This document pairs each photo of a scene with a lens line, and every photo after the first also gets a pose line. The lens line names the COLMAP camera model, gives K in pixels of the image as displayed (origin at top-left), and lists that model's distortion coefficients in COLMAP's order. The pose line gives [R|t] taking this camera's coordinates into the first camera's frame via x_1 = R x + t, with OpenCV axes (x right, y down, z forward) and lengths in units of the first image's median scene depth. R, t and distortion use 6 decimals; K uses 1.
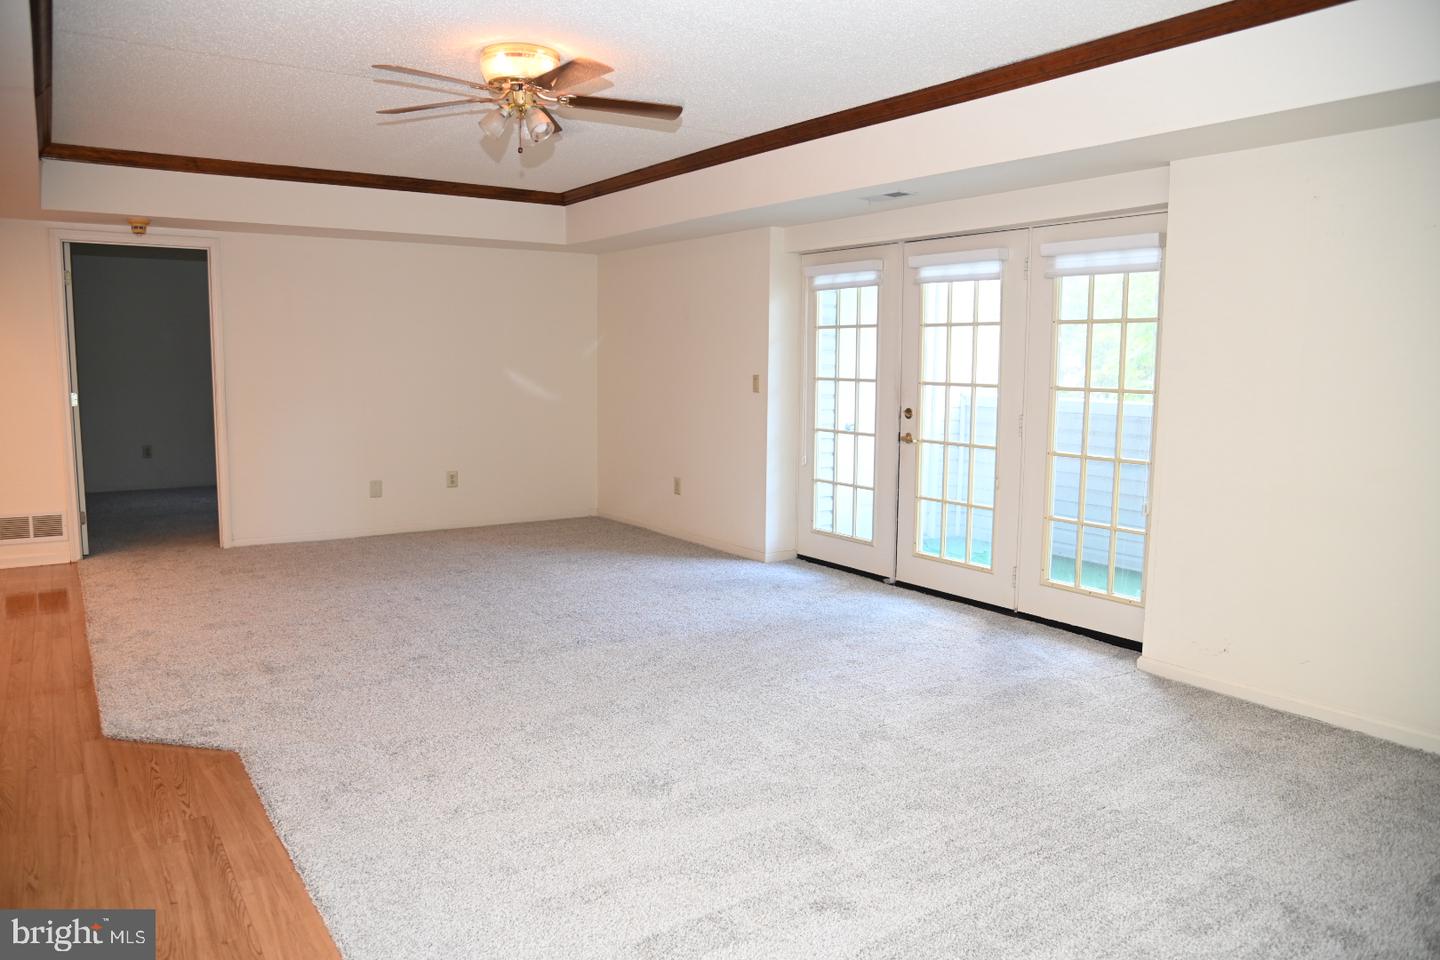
lens RADIAL K [[996.5, 0, 730.8], [0, 996.5, 475.9], [0, 0, 1]] dist [-0.096350, 0.044121]
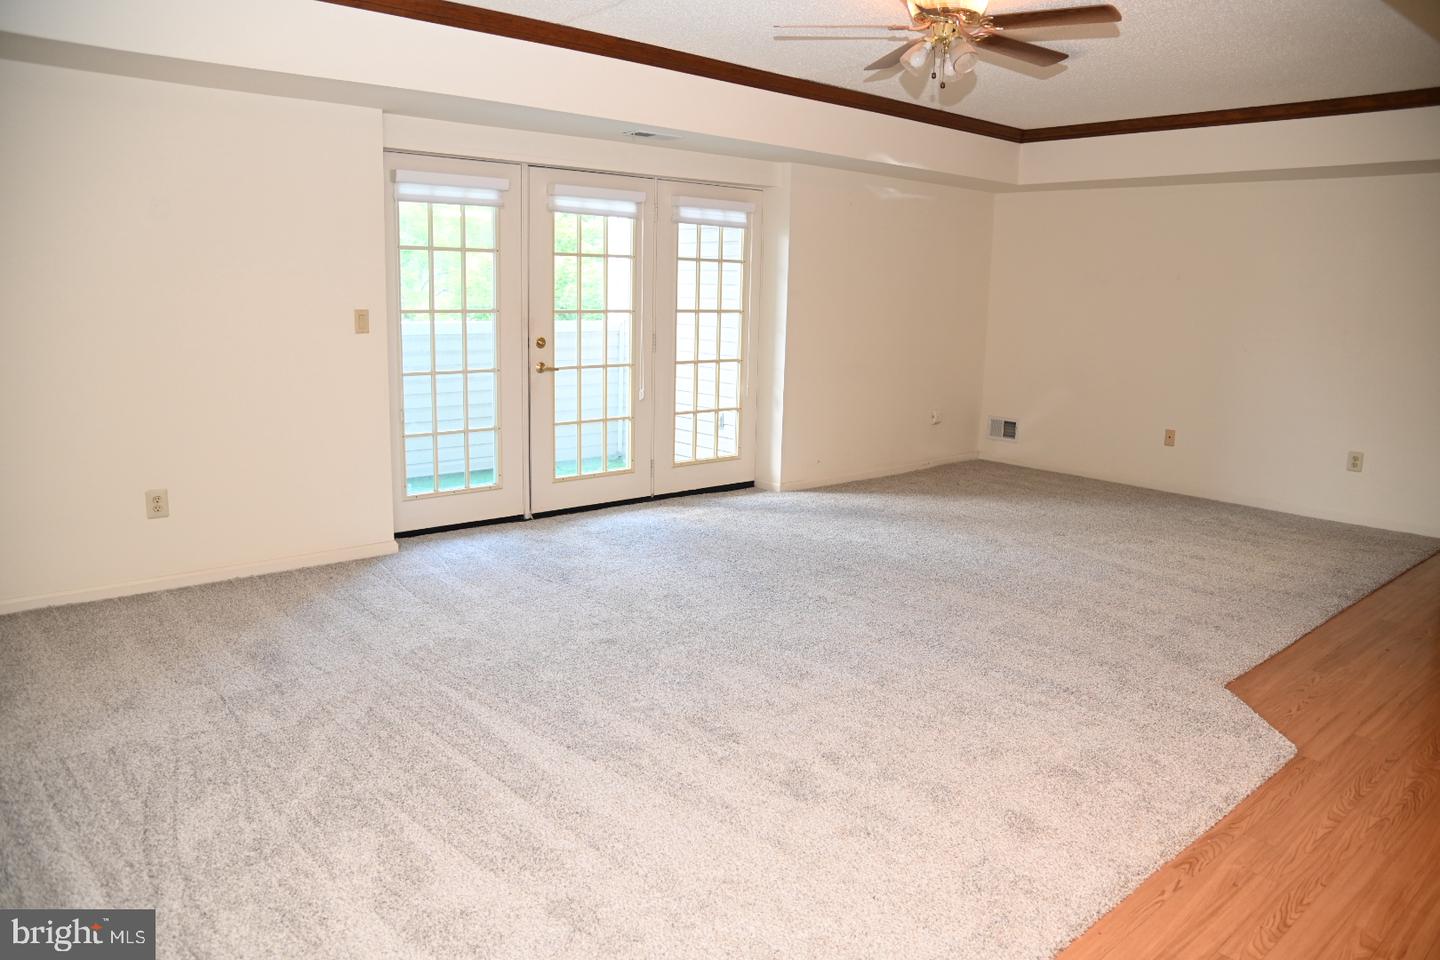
lens RADIAL K [[996.5, 0, 711.3], [0, 996.5, 475.4], [0, 0, 1]] dist [-0.096350, 0.044121]
pose [[-0.100599, -0.190913, 0.976438, -1.338499], [0.096291, 0.974942, 0.200541, -0.186692], [-0.990256, 0.114197, -0.079695, 1.495637]]
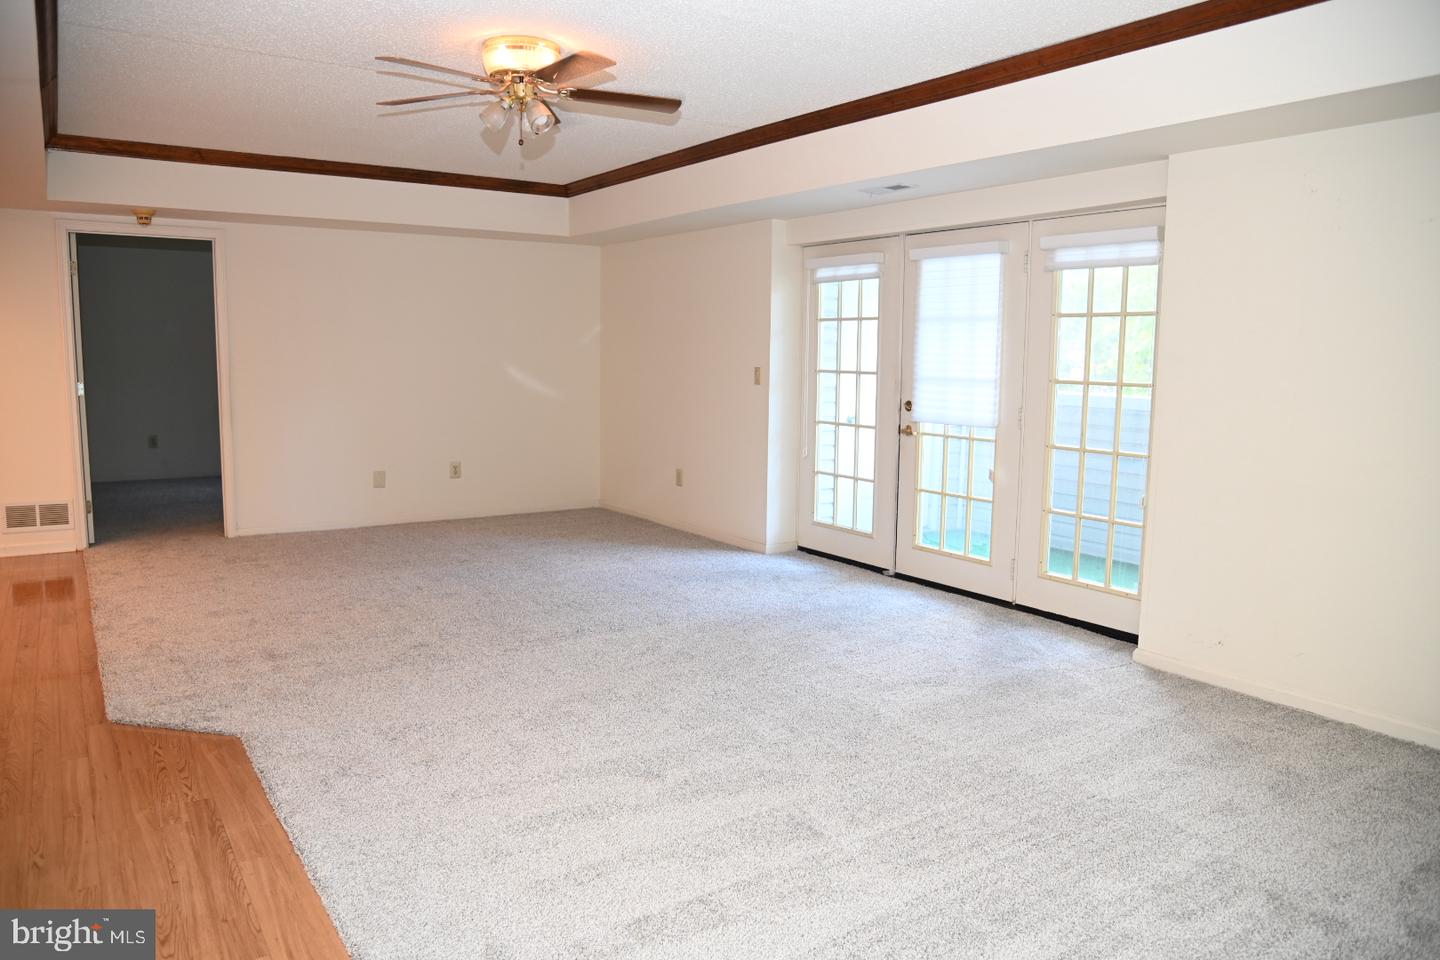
lens RADIAL K [[996.5, 0, 729.1], [0, 996.5, 476.8], [0, 0, 1]] dist [-0.096350, 0.044121]
pose [[0.999969, 0.004426, -0.006474, 0.006742], [-0.004372, 0.999955, 0.008446, 0.001556], [0.006511, -0.008418, 0.999943, -0.007344]]
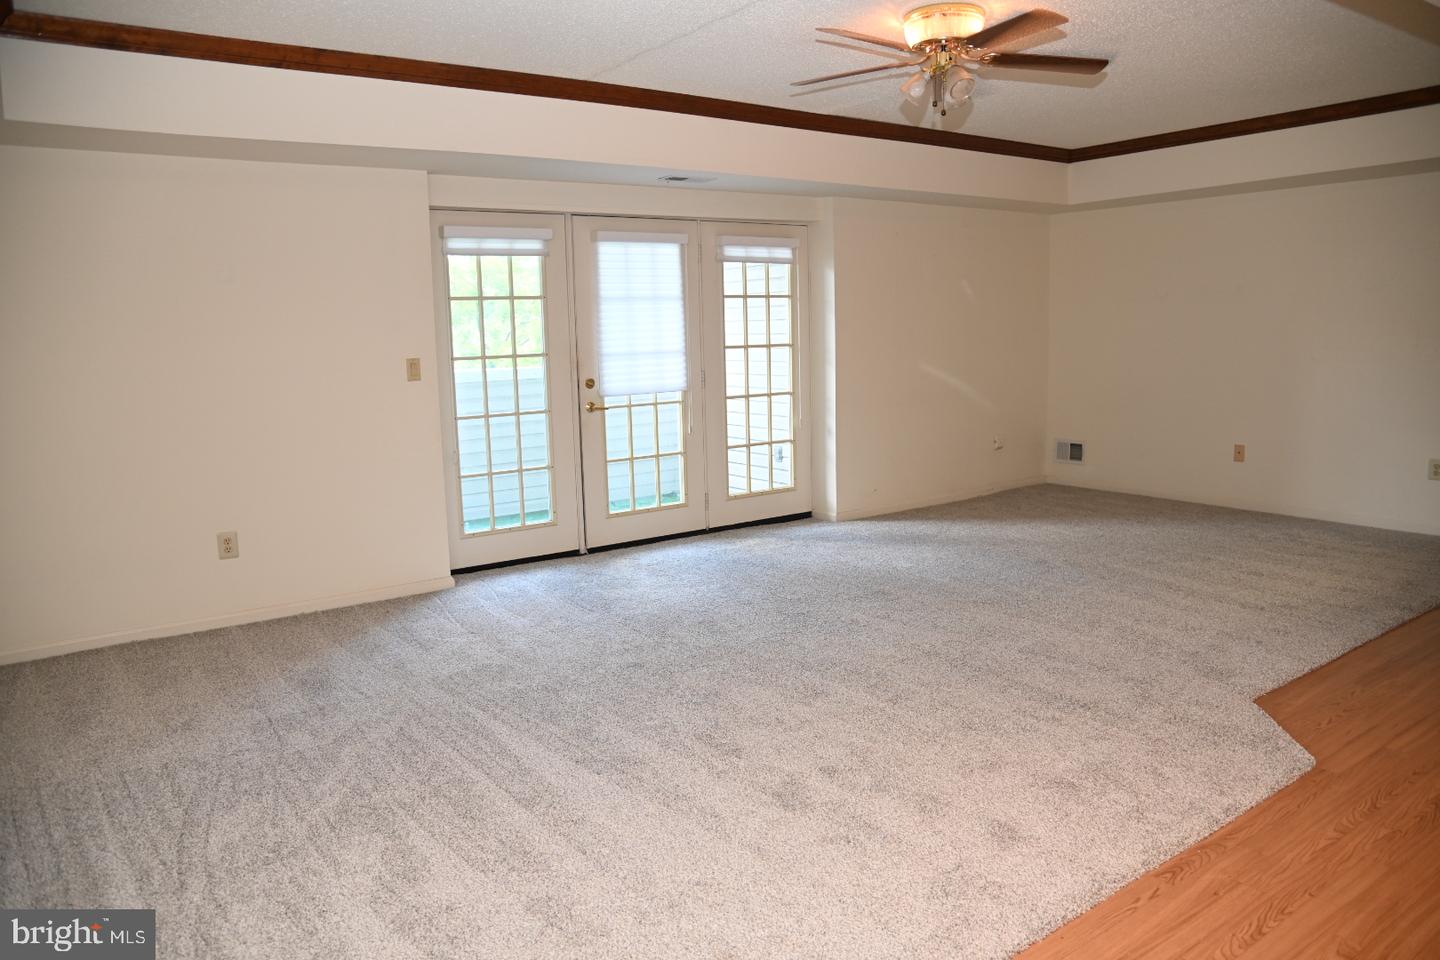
lens RADIAL K [[996.5, 0, 708.4], [0, 996.5, 481.5], [0, 0, 1]] dist [-0.096350, 0.044121]
pose [[-0.001035, -0.156011, 0.987755, -1.380037], [0.146665, 0.977050, 0.154474, -0.168967], [-0.989186, 0.145029, 0.021871, 1.407620]]
